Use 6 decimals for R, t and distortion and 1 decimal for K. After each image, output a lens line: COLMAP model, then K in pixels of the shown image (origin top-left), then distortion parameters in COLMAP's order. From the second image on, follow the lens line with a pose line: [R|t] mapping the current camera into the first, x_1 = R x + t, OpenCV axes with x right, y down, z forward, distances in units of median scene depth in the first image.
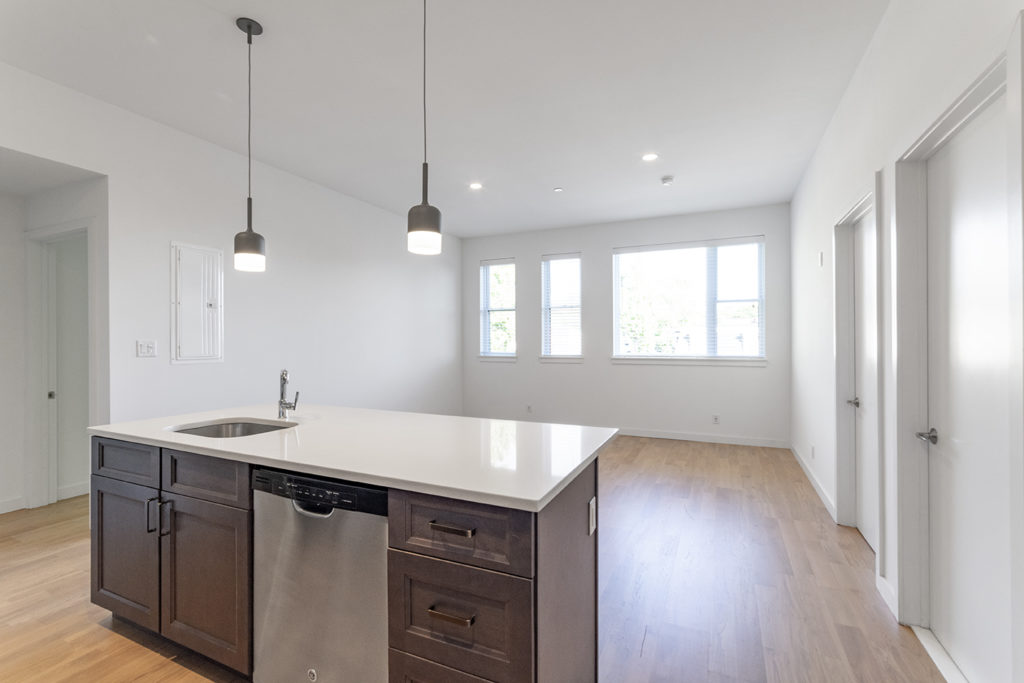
lens RADIAL K [[453.5, 0, 514.4], [0, 453.5, 340.1], [0, 0, 1]] dist [-0.000225, 0.000111]
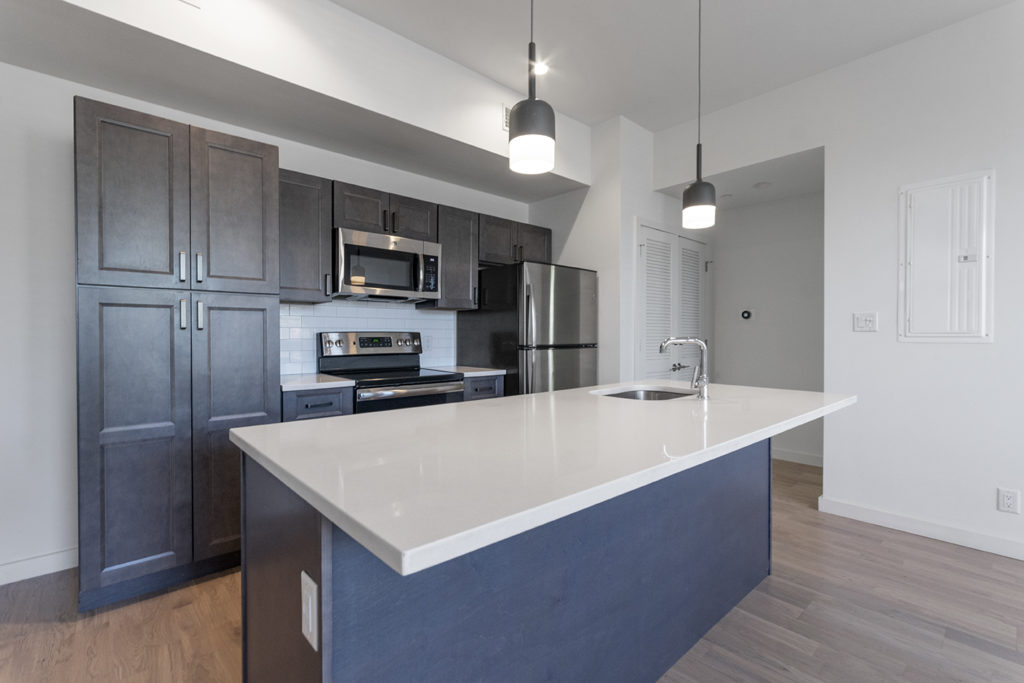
lens RADIAL K [[453.5, 0, 514.4], [0, 453.5, 340.1], [0, 0, 1]] dist [-0.000225, 0.000111]
pose [[-0.398343, 0.011463, -0.917165, 0.245710], [0.003514, 0.999934, 0.010971, 0.039180], [0.917230, 0.001147, -0.398357, 0.690774]]
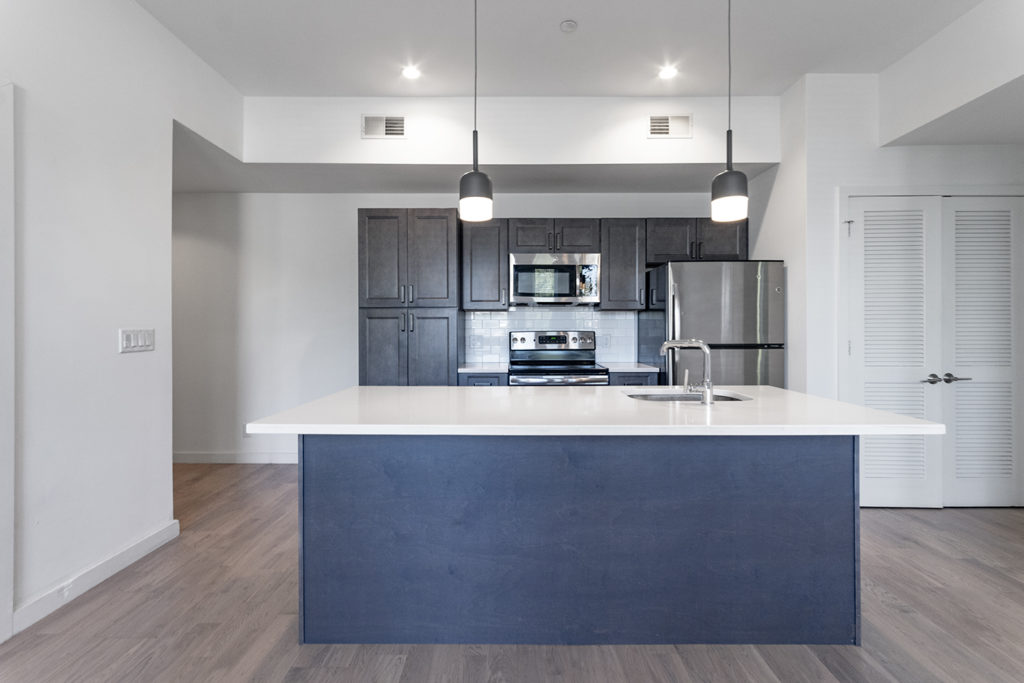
lens RADIAL K [[454.9, 0, 513.9], [0, 454.9, 331.0], [0, 0, 1]] dist [-0.003473, 0.000128]
pose [[-0.910521, 0.003270, -0.413451, 0.067806], [0.004757, 0.999985, -0.002567, 0.033314], [0.413436, -0.004304, -0.910523, 1.063834]]
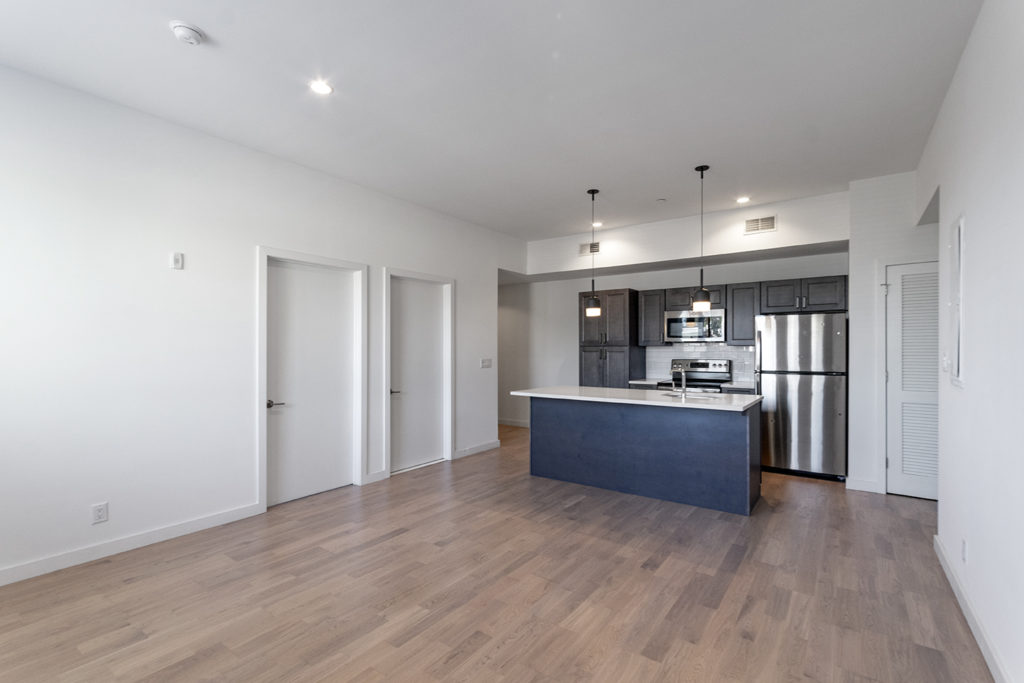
lens RADIAL K [[461.0, 0, 534.1], [0, 461.0, 347.6], [0, 0, 1]] dist [-0.001094, -0.000110]
pose [[-0.986222, 0.003014, 0.165397, -0.164367], [0.002403, 0.999990, -0.003897, -0.008258], [-0.165407, -0.003446, -0.986219, 1.889376]]
